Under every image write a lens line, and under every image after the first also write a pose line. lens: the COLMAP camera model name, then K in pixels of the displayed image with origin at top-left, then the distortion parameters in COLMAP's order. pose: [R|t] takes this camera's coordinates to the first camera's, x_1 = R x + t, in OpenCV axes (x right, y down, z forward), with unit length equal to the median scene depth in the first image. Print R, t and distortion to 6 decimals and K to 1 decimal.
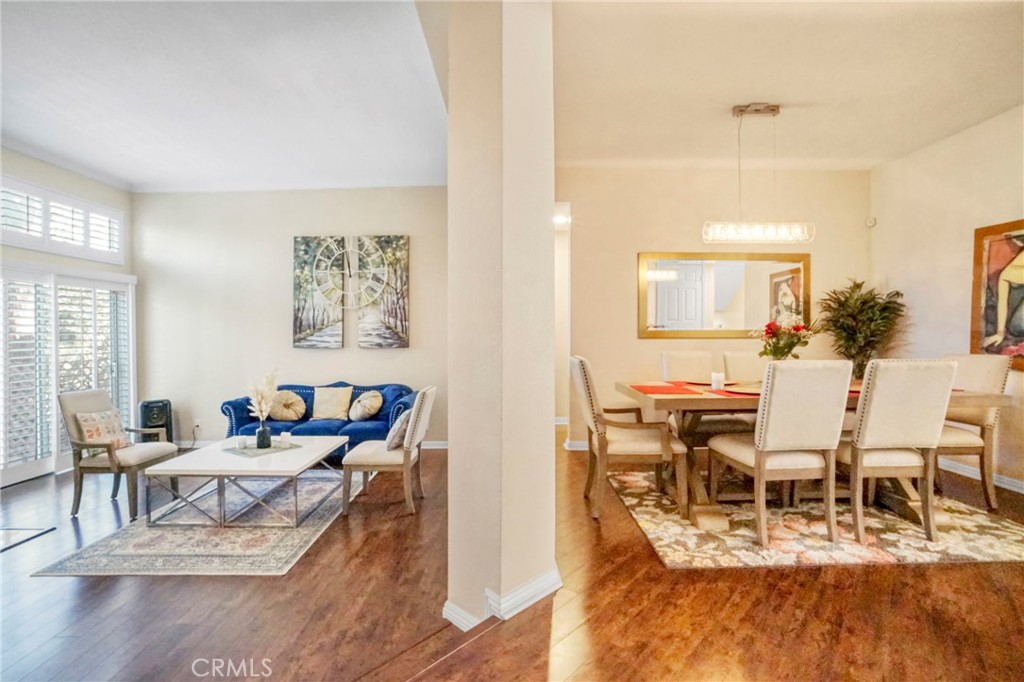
lens RADIAL K [[458.3, 0, 505.6], [0, 458.3, 320.6], [0, 0, 1]] dist [-0.060221, 0.021302]
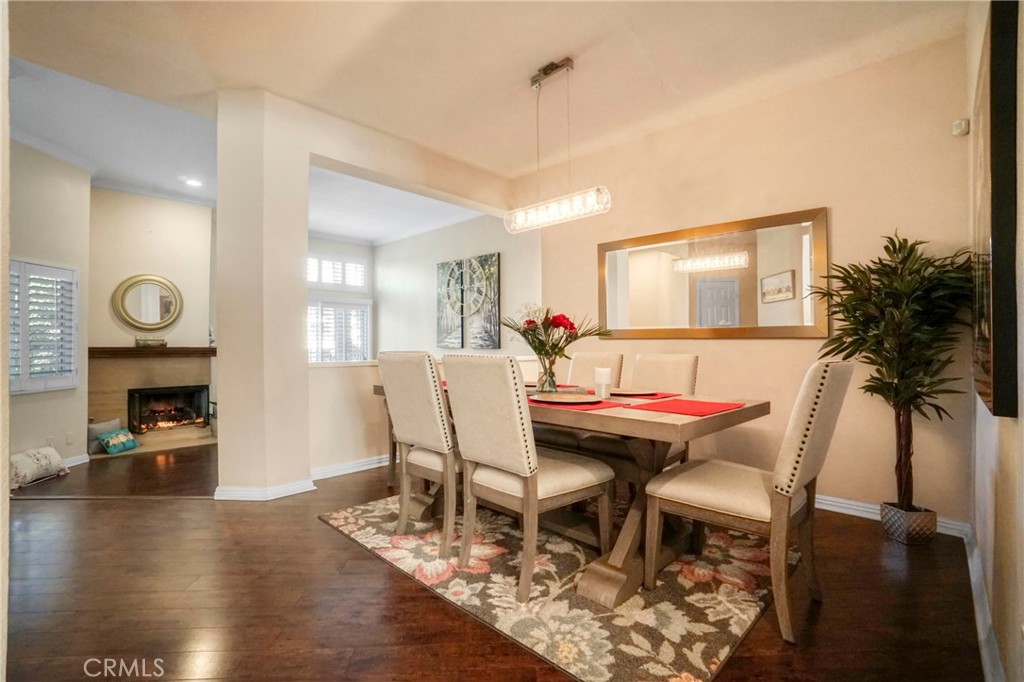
lens RADIAL K [[458.3, 0, 505.6], [0, 458.3, 320.6], [0, 0, 1]] dist [-0.060221, 0.021302]
pose [[0.722456, -0.025445, -0.690949, 0.829406], [0.009411, 0.999592, -0.026970, 0.026326], [0.691353, 0.012982, 0.722400, 0.234666]]
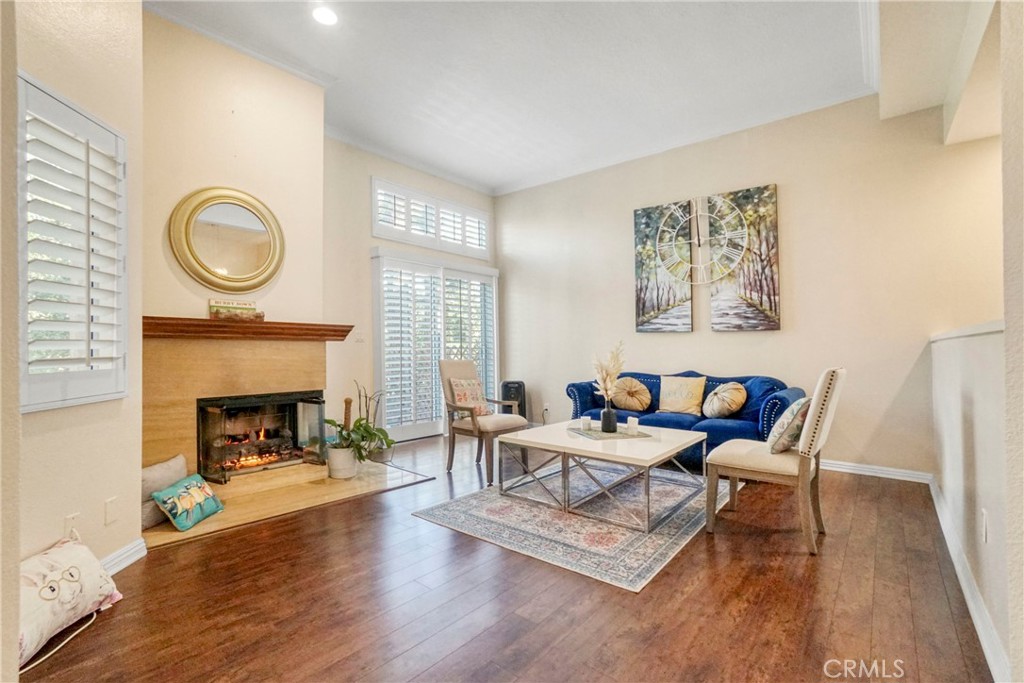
lens RADIAL K [[458.3, 0, 505.6], [0, 458.3, 321.1], [0, 0, 1]] dist [-0.060221, 0.021302]
pose [[0.766131, -0.026654, -0.642131, -0.113137], [0.007393, 0.999439, -0.032665, 0.091436], [0.642642, 0.020278, 0.765898, 0.180648]]
